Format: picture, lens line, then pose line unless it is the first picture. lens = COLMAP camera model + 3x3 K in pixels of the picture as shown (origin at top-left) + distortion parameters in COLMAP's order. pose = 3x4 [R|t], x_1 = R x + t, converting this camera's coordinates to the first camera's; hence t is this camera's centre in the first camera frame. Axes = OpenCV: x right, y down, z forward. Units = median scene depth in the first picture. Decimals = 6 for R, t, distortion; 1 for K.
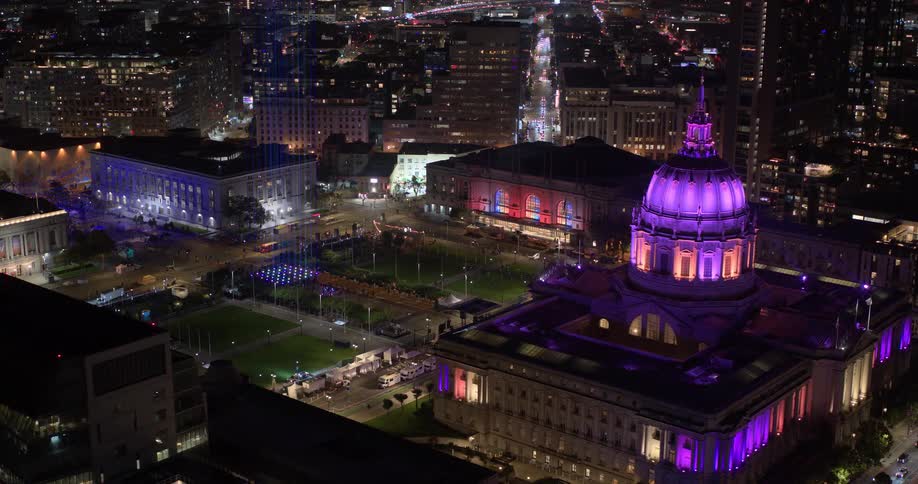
lens RADIAL K [[1219.2, 0, 459.0], [0, 1219.2, 242.0], [0, 0, 1]] dist [-0.021653, -0.020614]
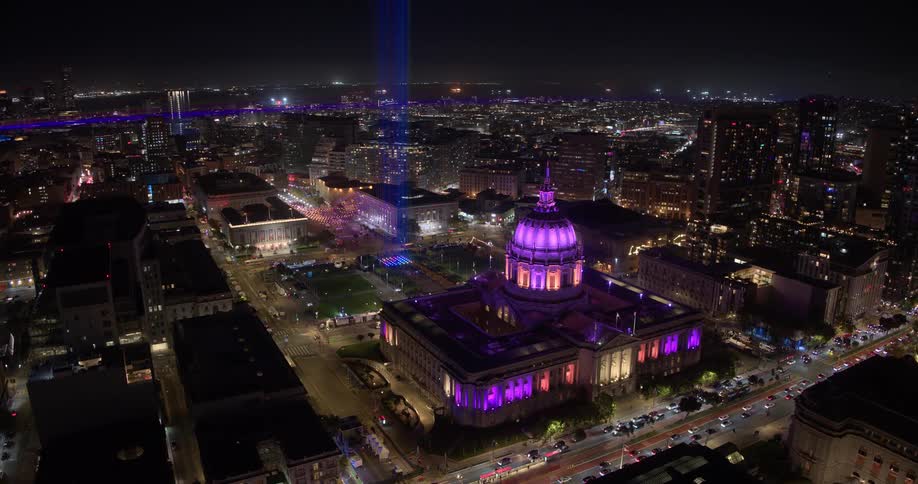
lens RADIAL K [[625.3, 0, 459.0], [0, 625.3, 242.0], [0, 0, 1]] dist [-0.125082, 0.000647]
pose [[0.936655, 0.088616, -0.338859, 0.282596], [-0.090399, 0.995850, 0.010550, -0.022093], [0.338387, 0.020751, 0.940778, 0.145172]]
